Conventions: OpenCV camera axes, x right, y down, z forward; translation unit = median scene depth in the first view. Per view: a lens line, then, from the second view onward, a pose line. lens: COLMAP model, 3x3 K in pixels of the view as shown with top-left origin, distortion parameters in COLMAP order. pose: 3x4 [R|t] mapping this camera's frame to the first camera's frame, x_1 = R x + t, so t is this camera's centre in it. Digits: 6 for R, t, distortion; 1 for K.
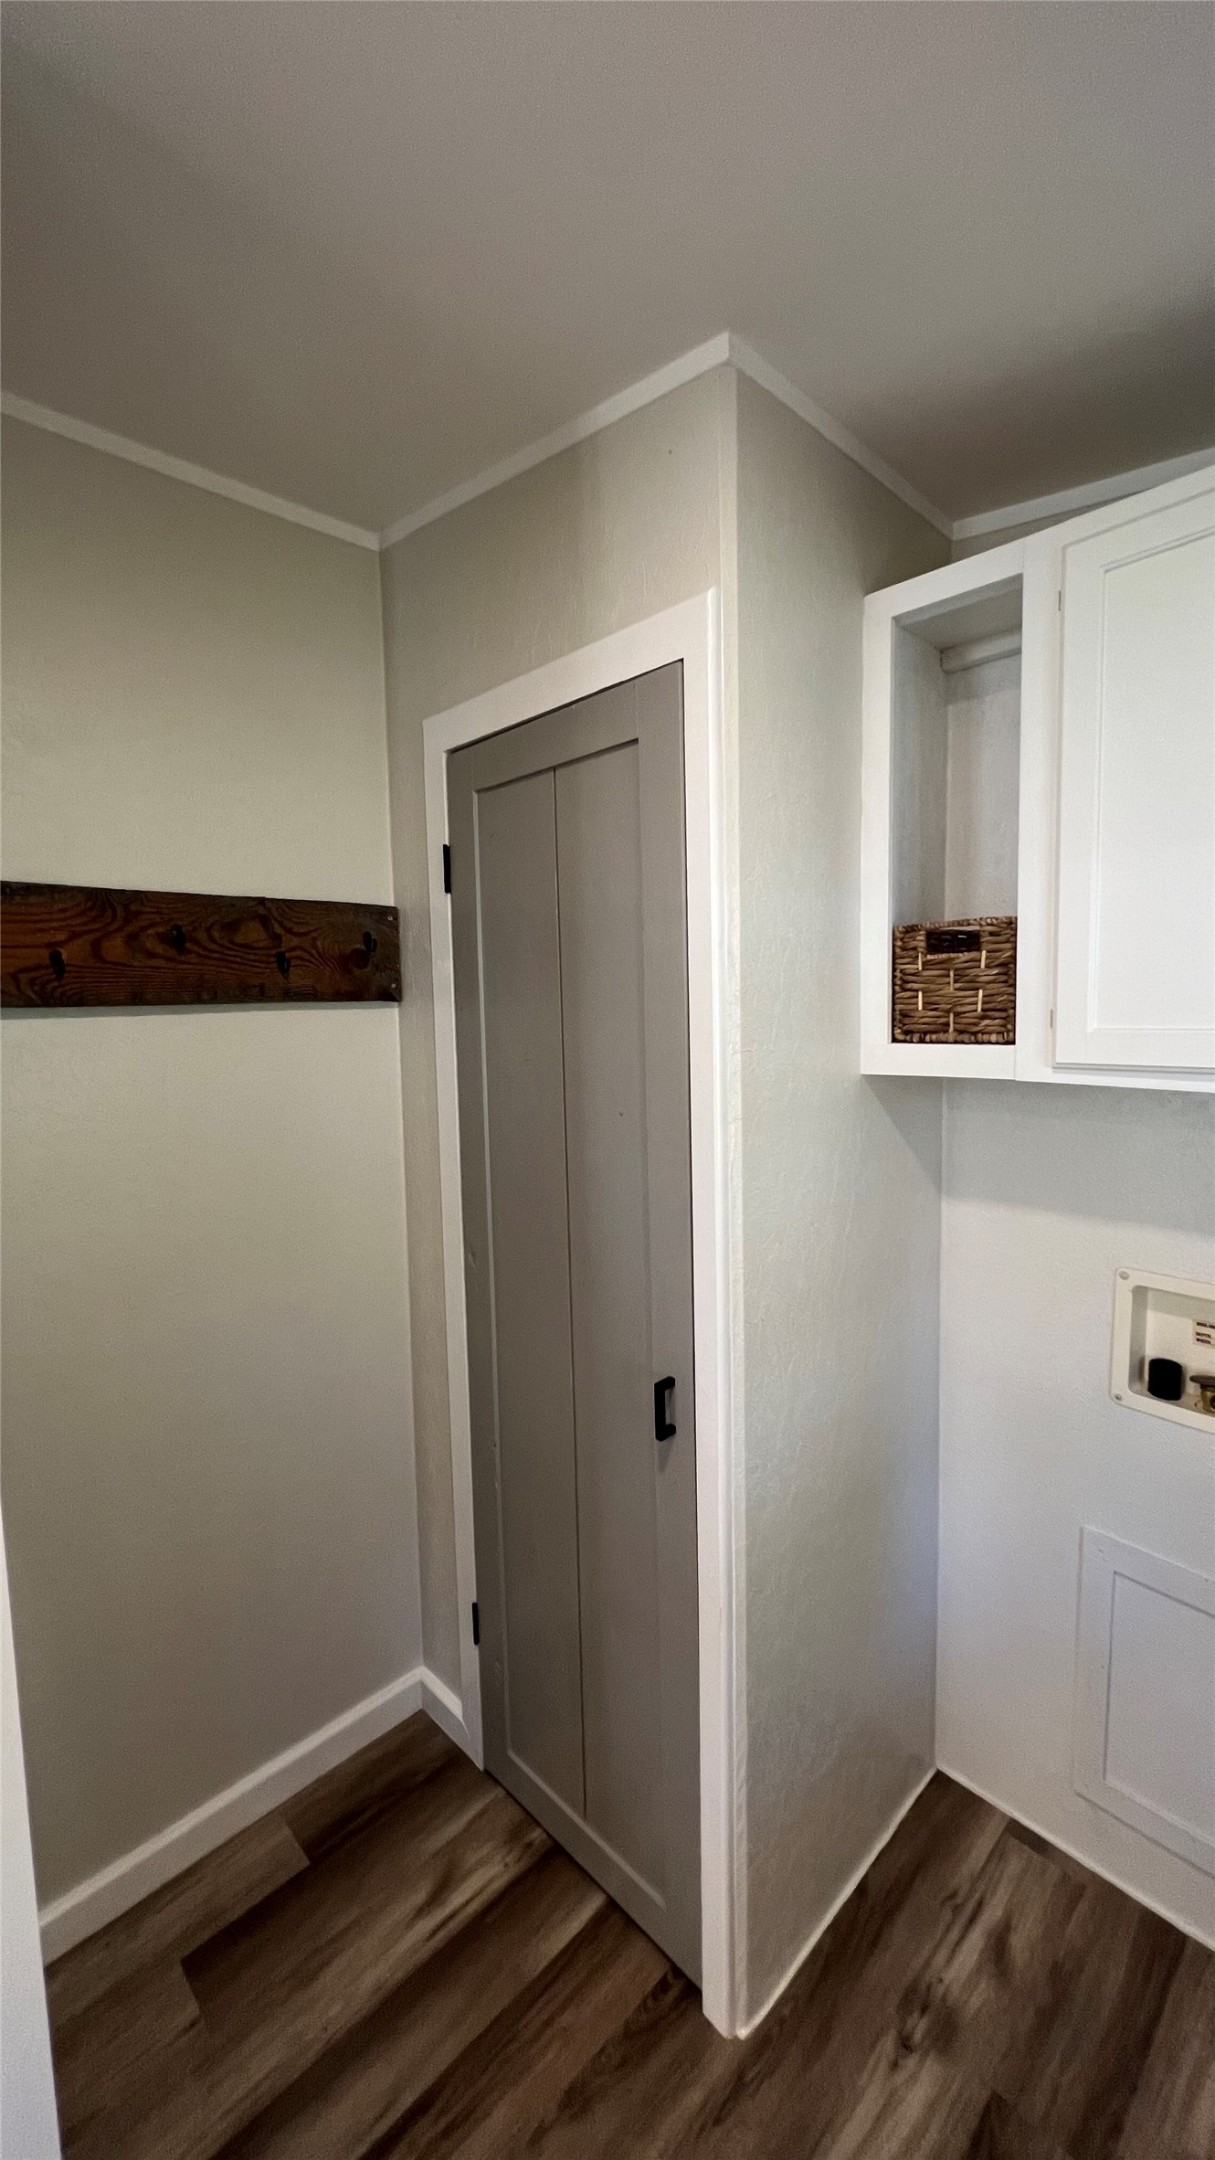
lens RADIAL K [[862.4, 0, 607.1], [0, 862.4, 1079.1], [0, 0, 1]] dist [-0.001438, 0.000669]
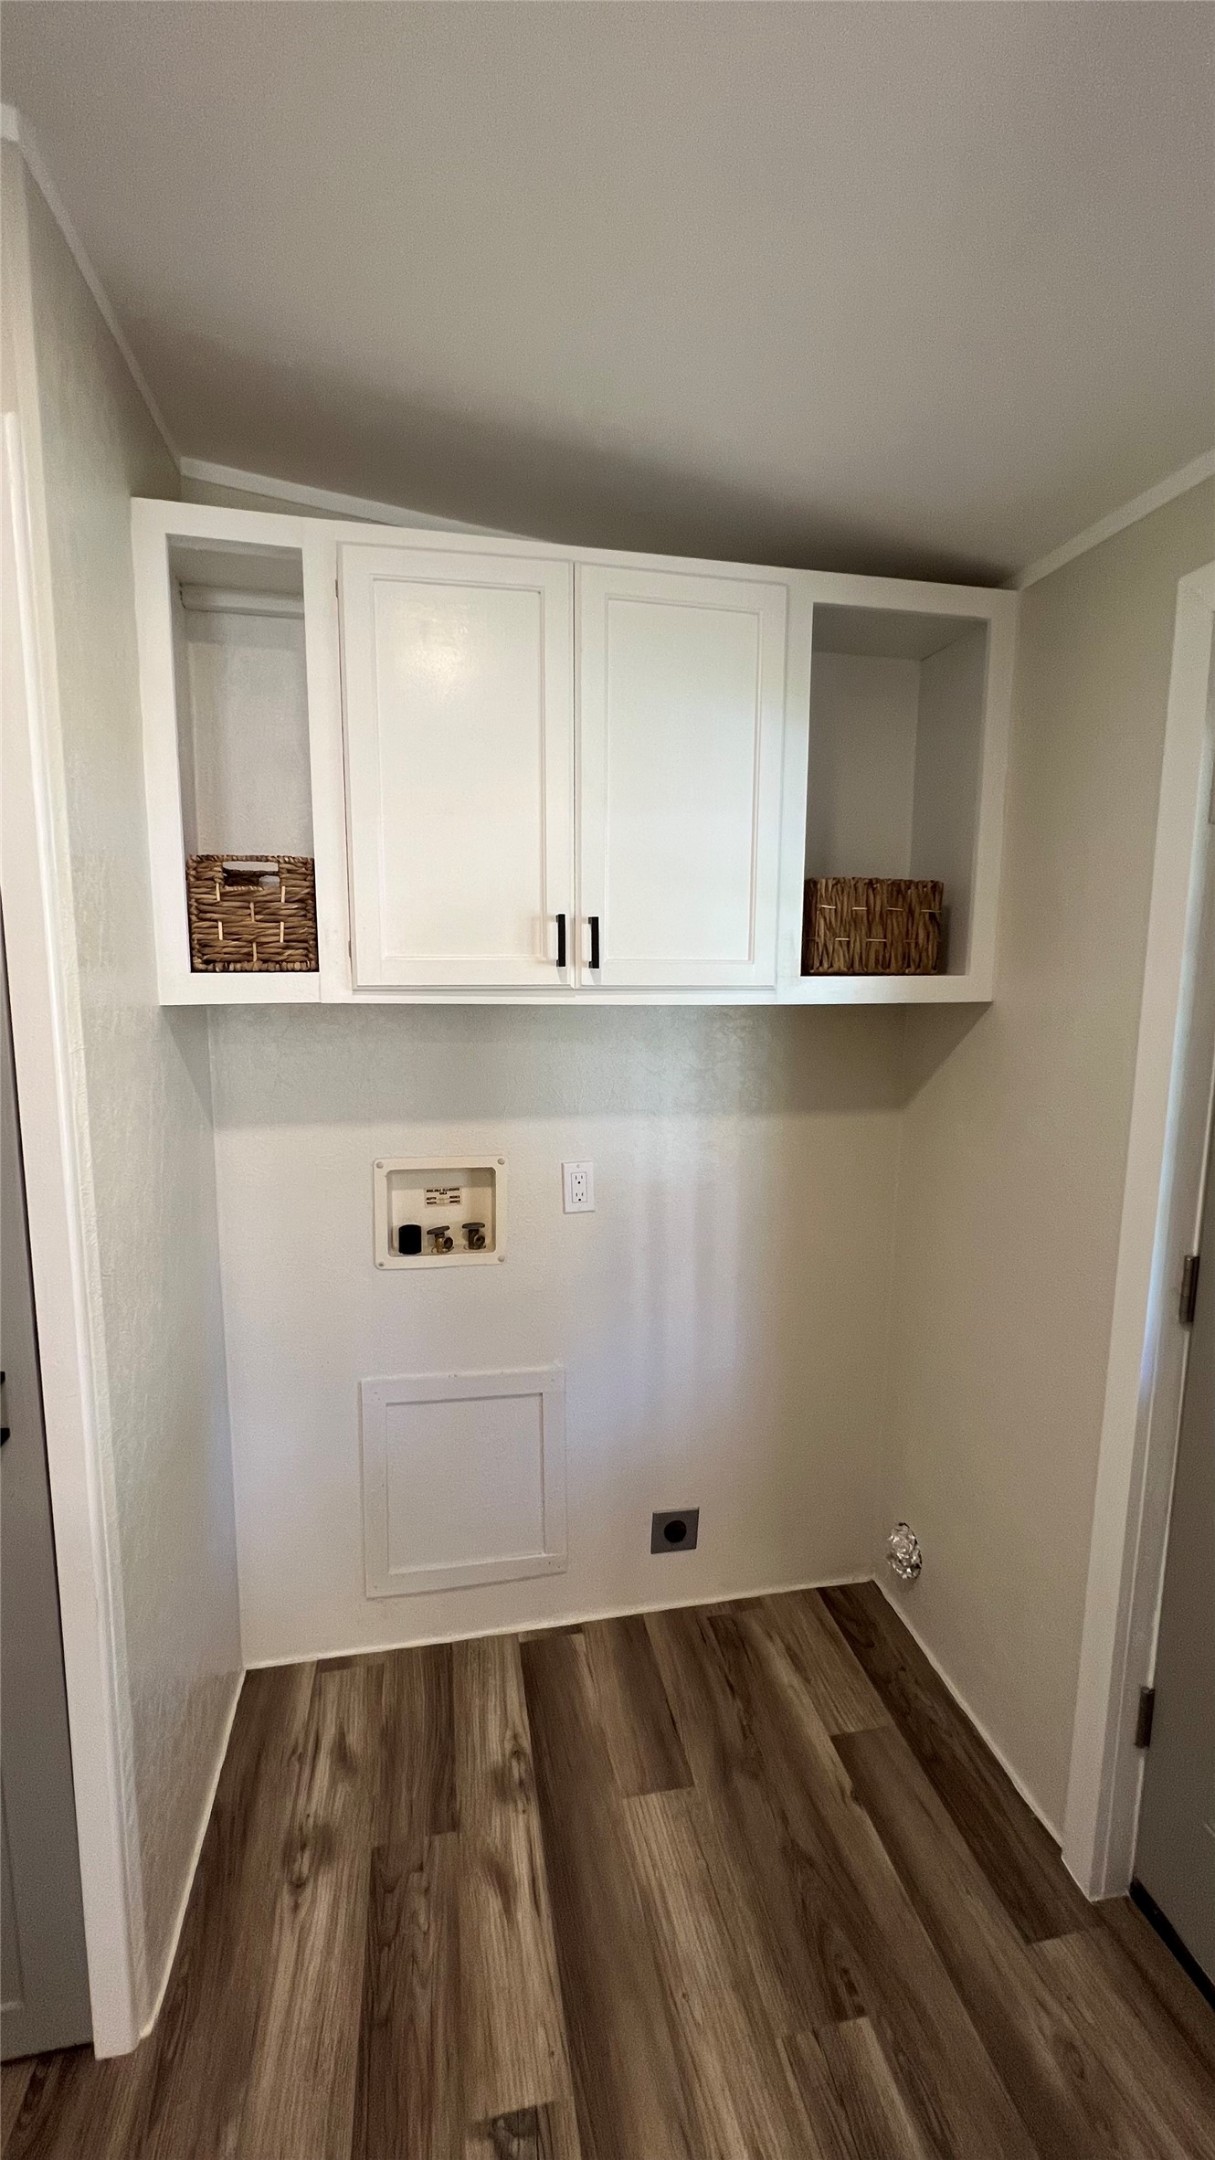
lens RADIAL K [[862.4, 0, 607.1], [0, 862.4, 1081.6], [0, 0, 1]] dist [-0.001438, 0.000669]
pose [[0.537797, -0.090897, 0.838160, -0.267766], [0.061973, 0.995743, 0.068223, 0.046797], [-0.840793, 0.015253, 0.541141, 0.056770]]
